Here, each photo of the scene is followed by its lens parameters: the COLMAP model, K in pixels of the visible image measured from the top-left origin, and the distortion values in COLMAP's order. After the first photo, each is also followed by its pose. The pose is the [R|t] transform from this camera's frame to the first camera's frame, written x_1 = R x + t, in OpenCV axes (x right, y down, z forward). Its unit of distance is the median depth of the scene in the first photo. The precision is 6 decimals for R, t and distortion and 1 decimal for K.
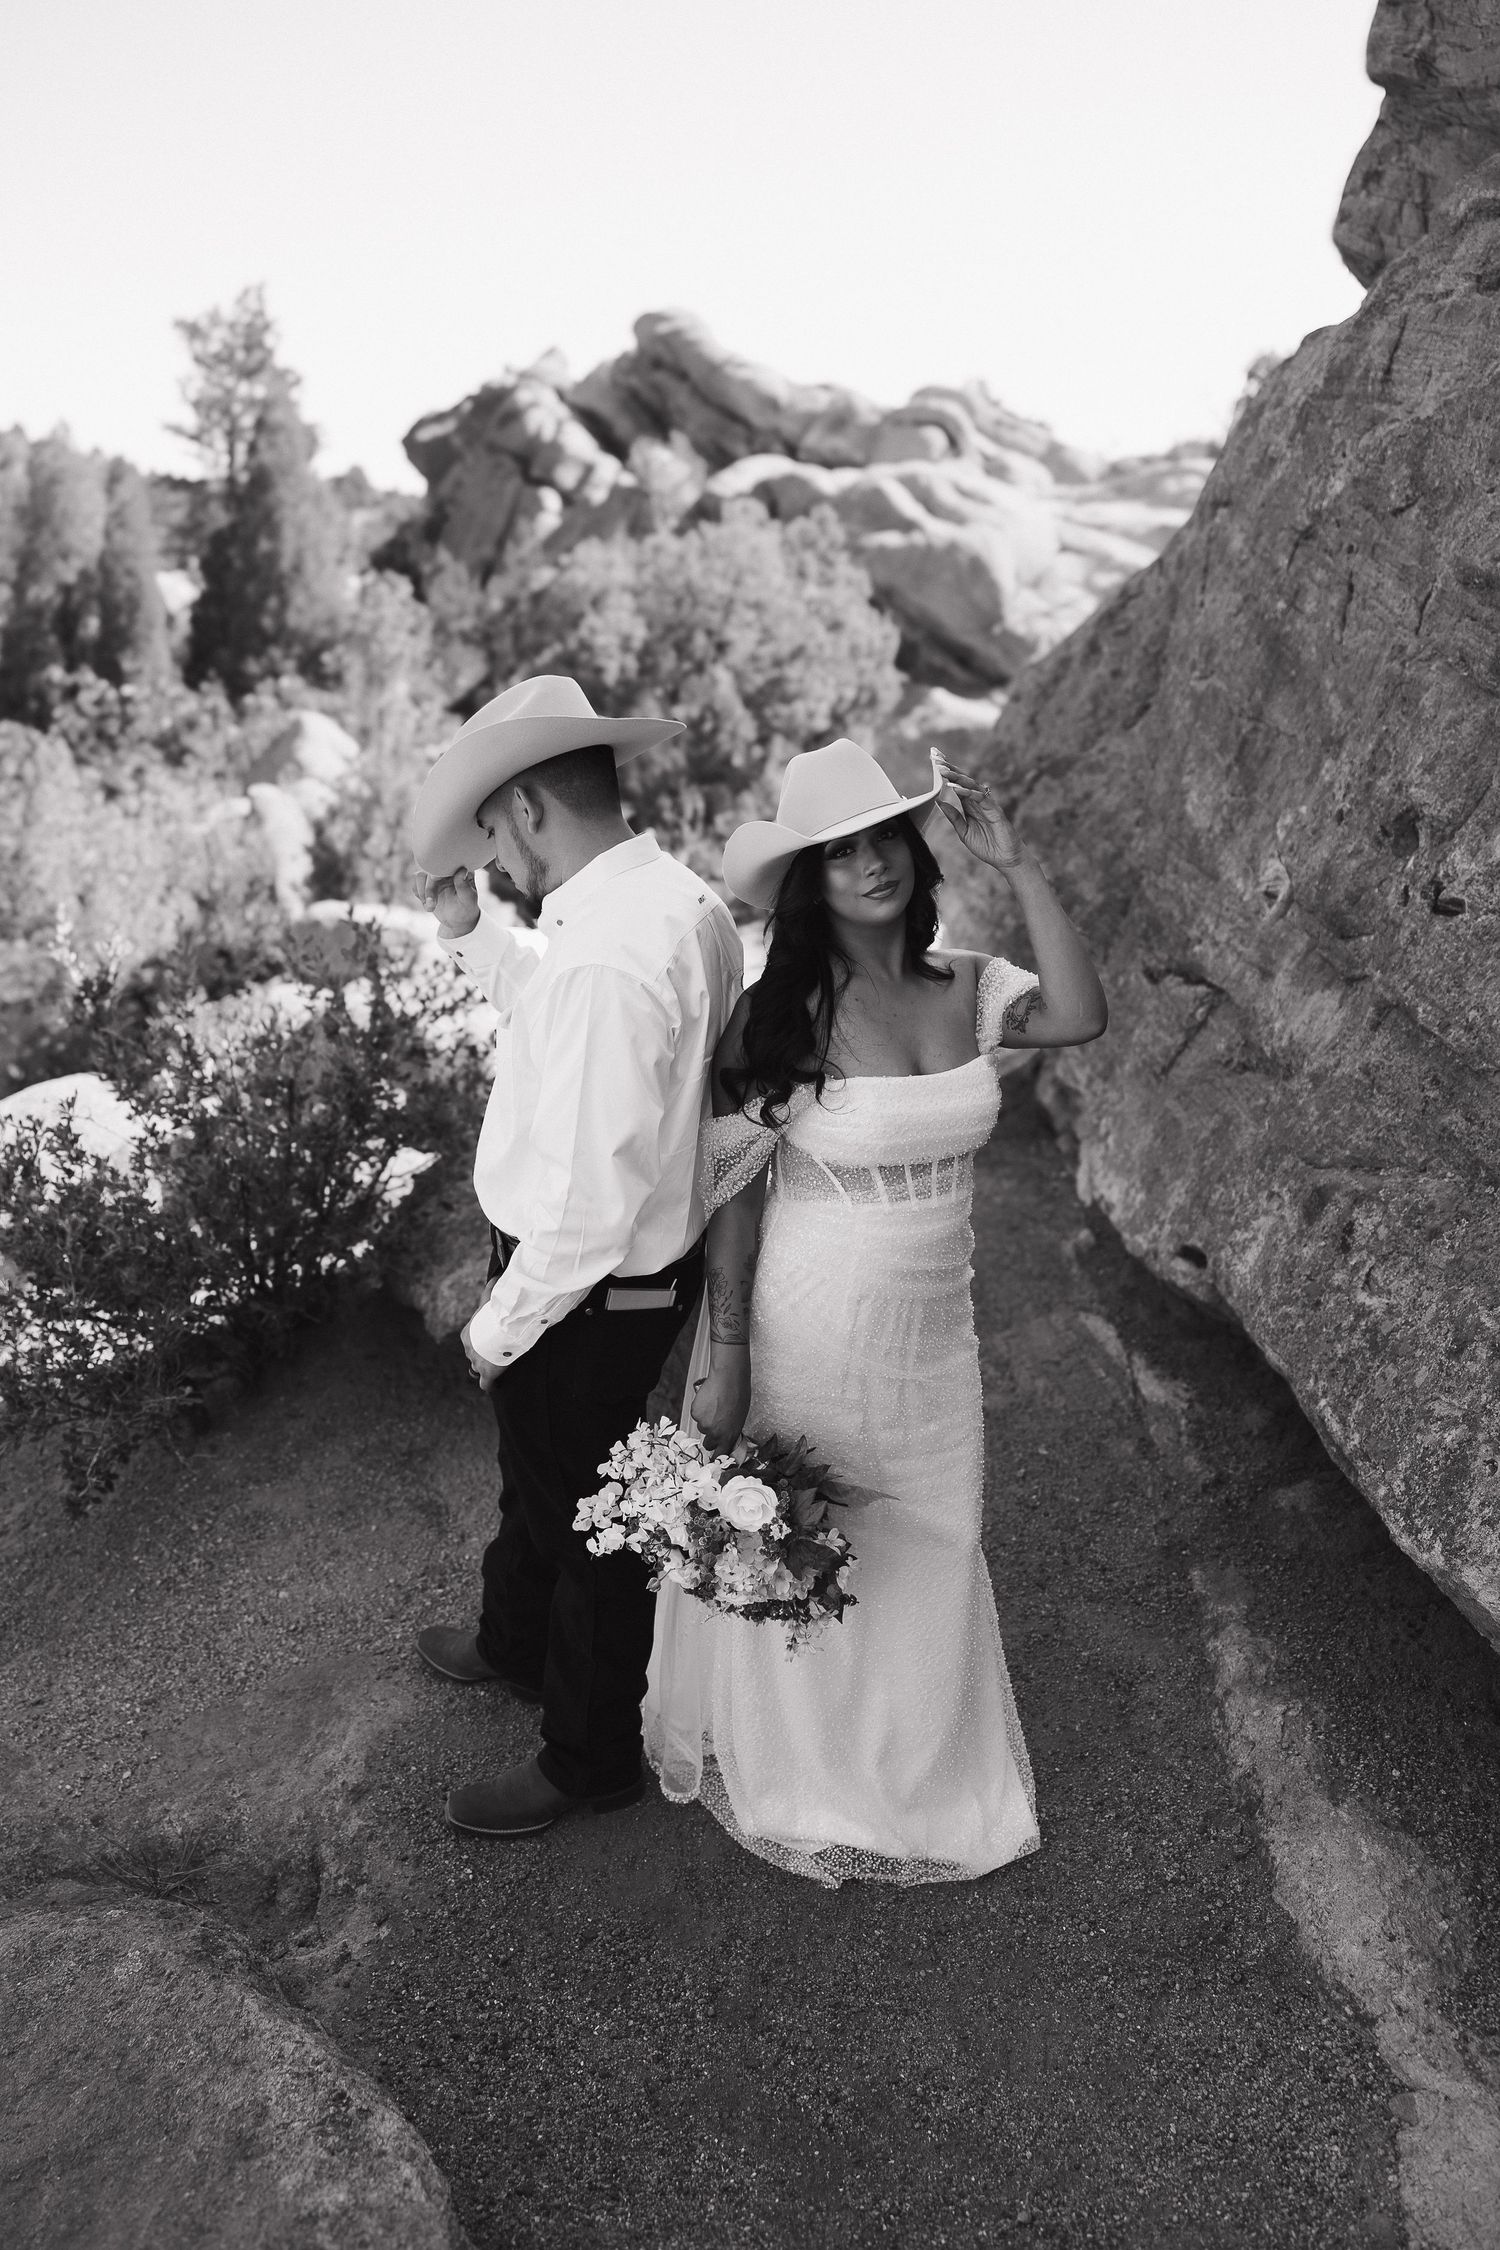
lens RADIAL K [[1764.6, 0, 754.8], [0, 1764.6, 1128.5], [0, 0, 1]] dist [0.007666, 0.011921]
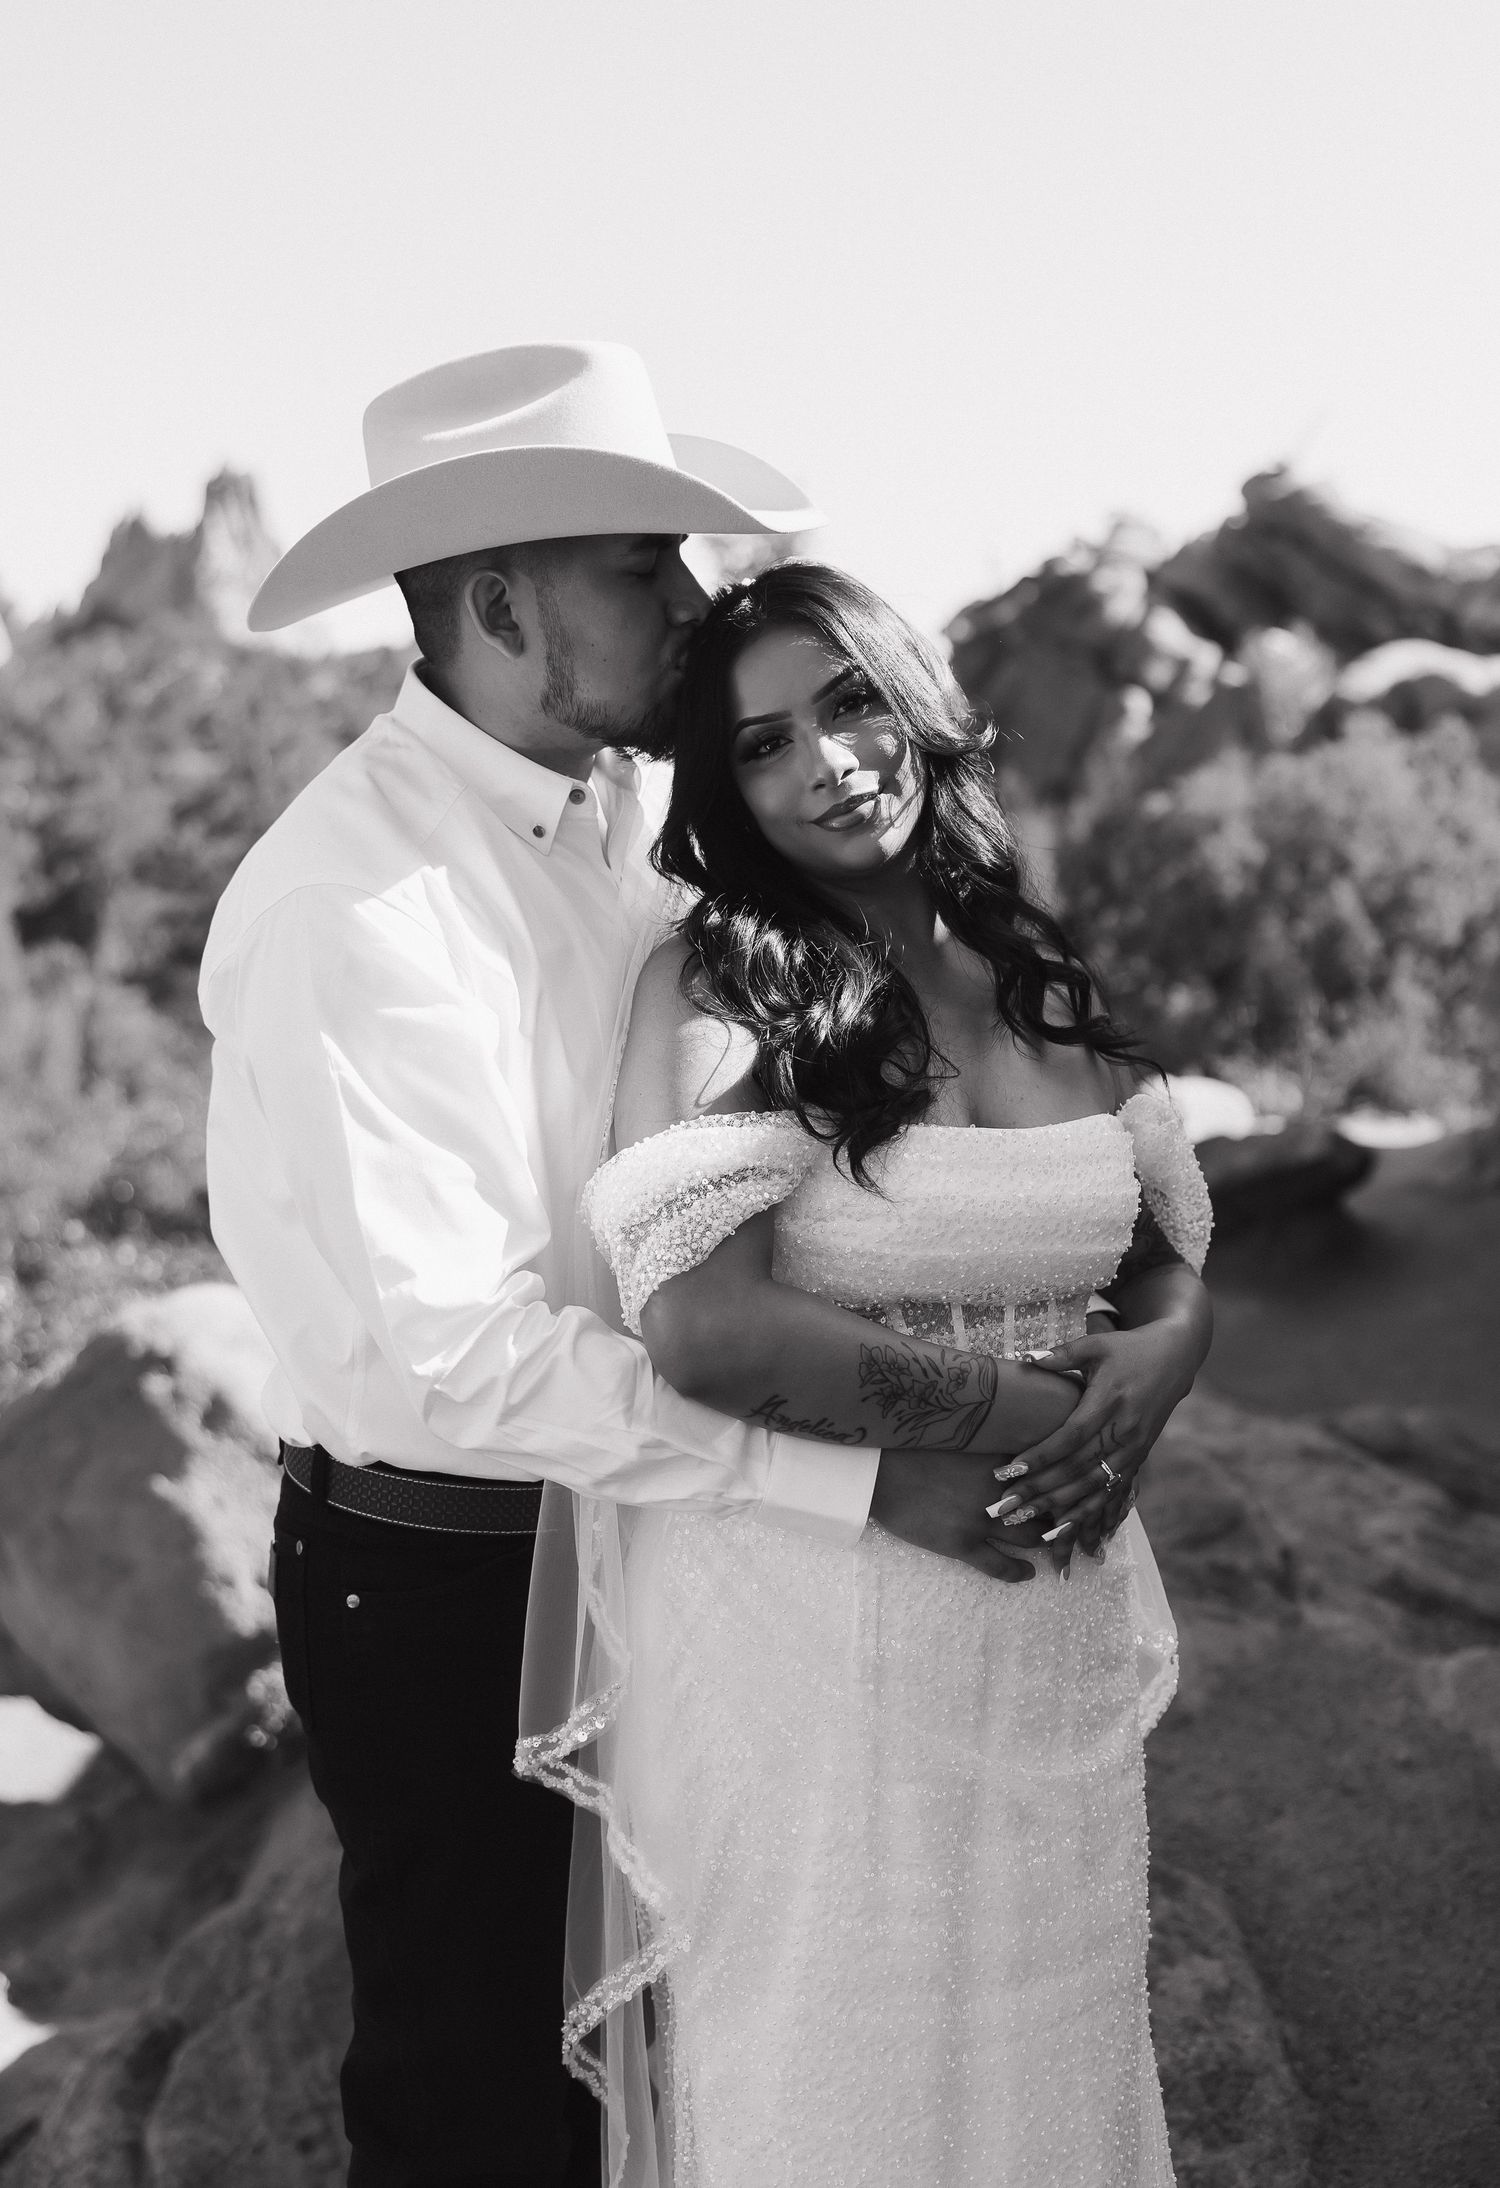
lens RADIAL K [[2539.6, 0, 688.4], [0, 2539.6, 1019.8], [0, 0, 1]] dist [-0.026225, 0.000000]
pose [[0.960172, -0.023416, -0.278426, 0.052625], [-0.036335, 0.977556, -0.207518, 0.283563], [0.277036, 0.209369, 0.937772, -0.973654]]
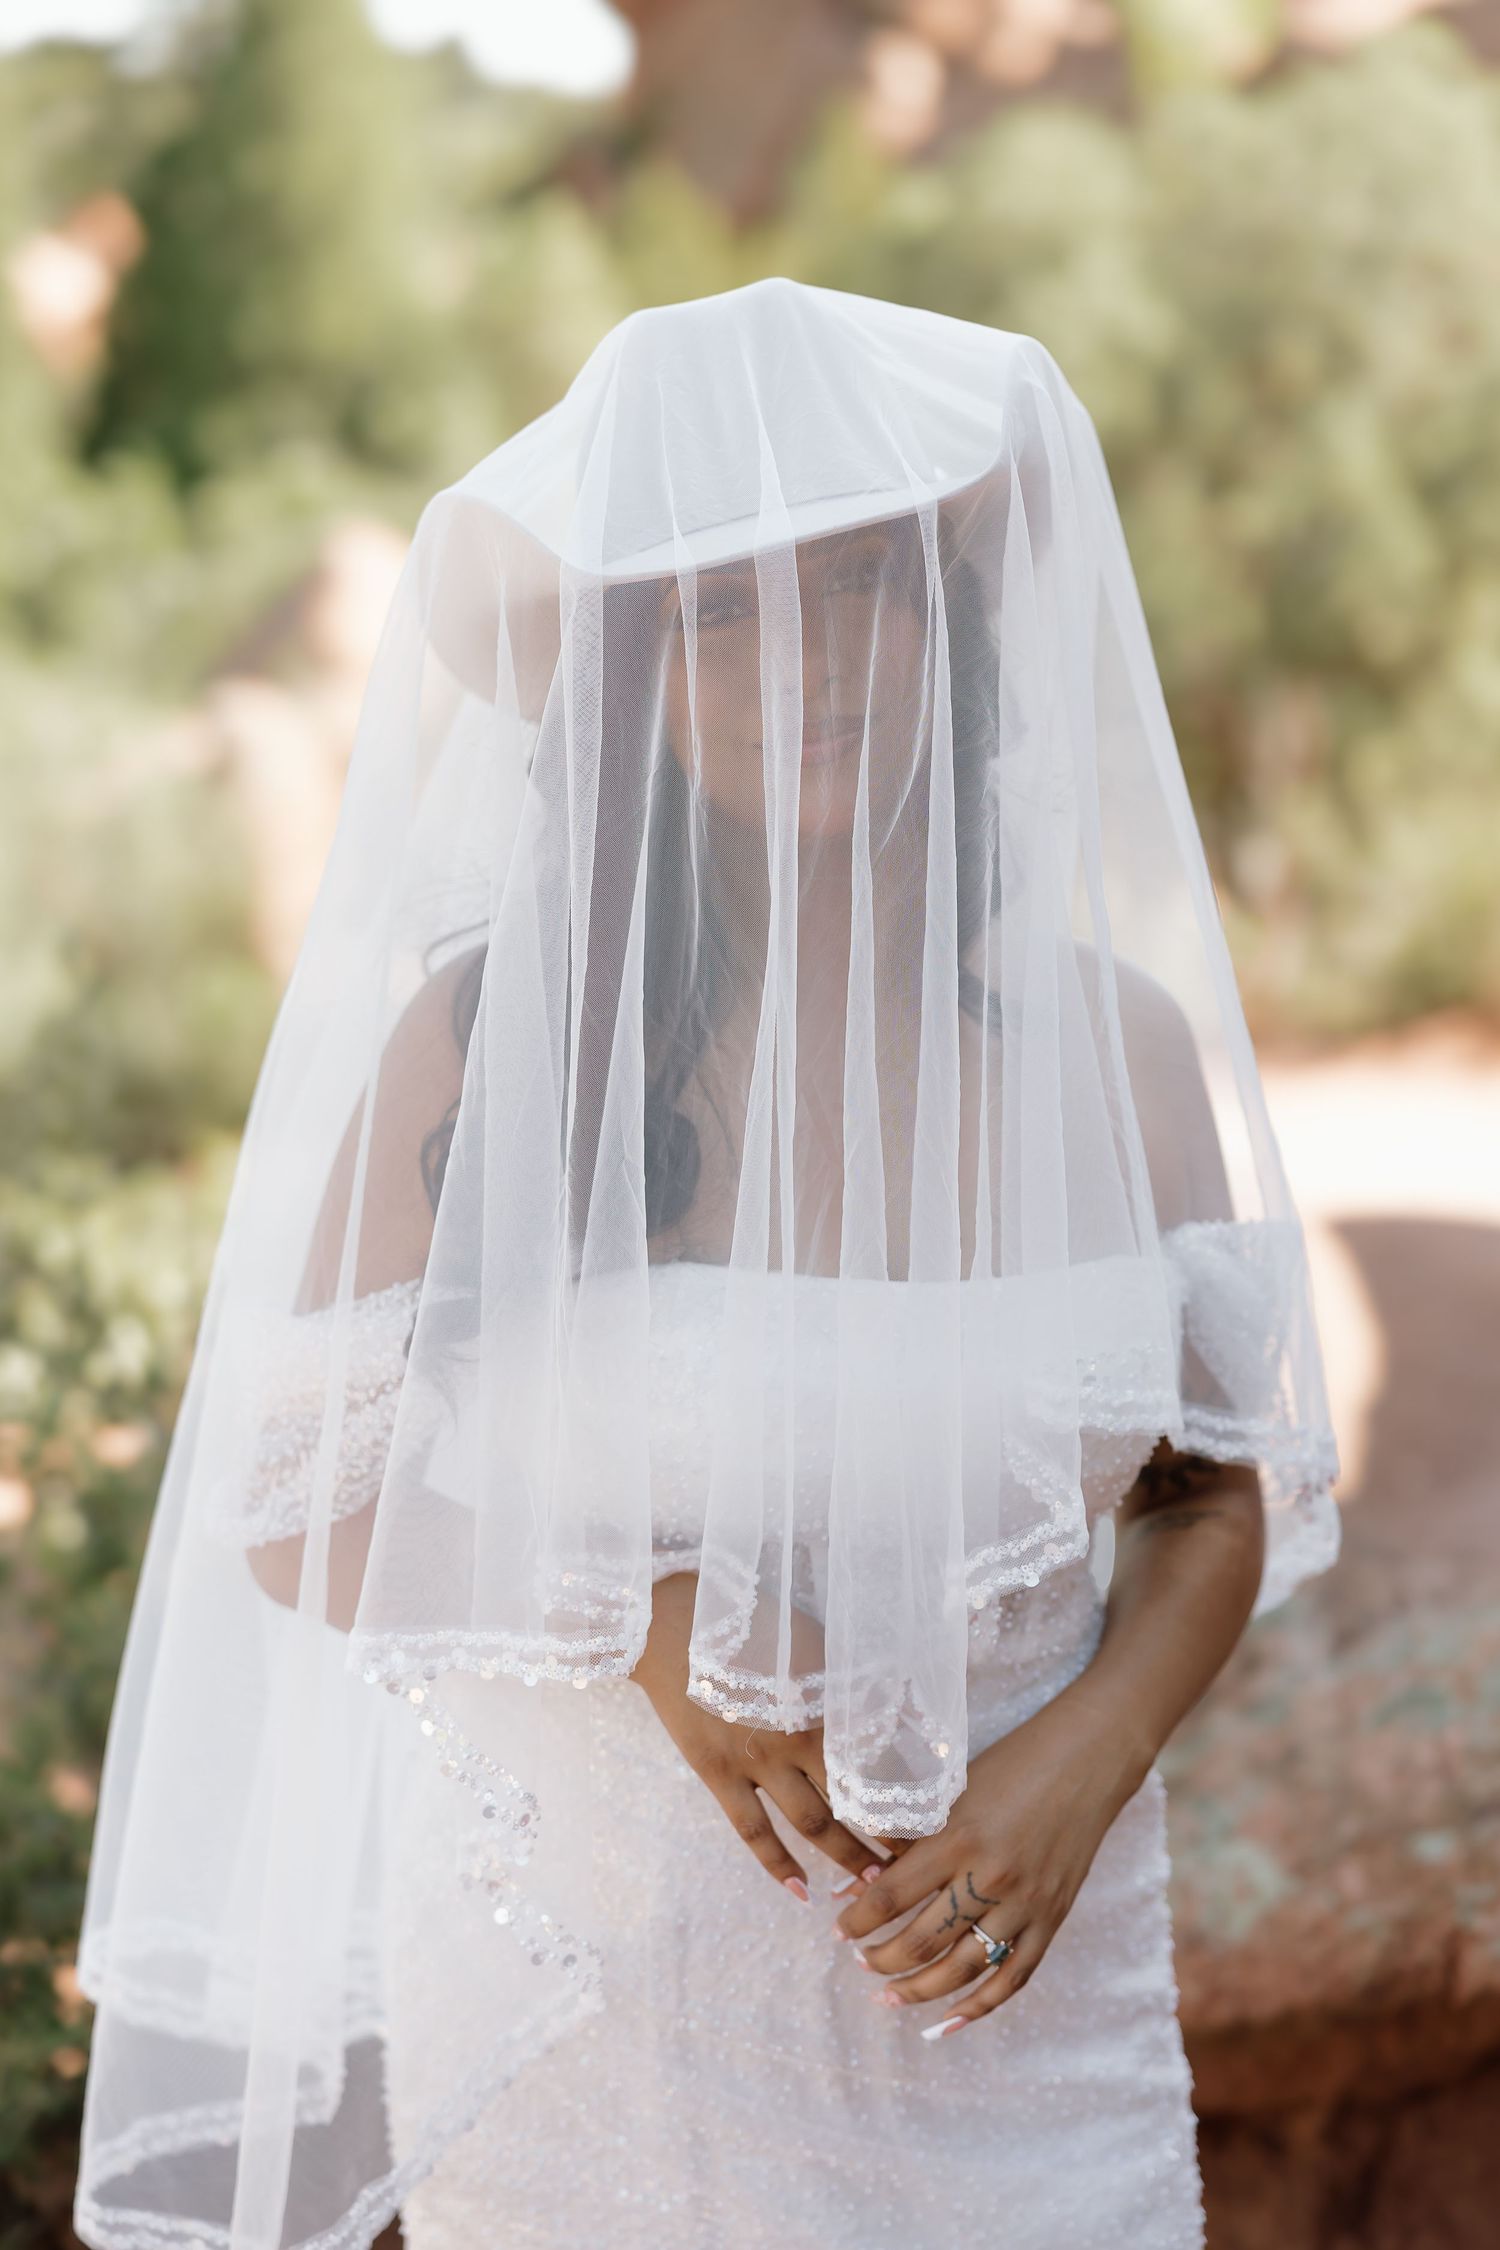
lens RADIAL K [[4173.0, 0, 741.8], [0, 4173.0, 1106.9], [0, 0, 1]] dist [-0.019139, 0.000000]
pose [[0.989656, 0.021715, -0.141811, -0.042022], [-0.035833, 0.994564, -0.097771, -0.002713], [0.138917, 0.101841, 0.985054, 0.107448]]
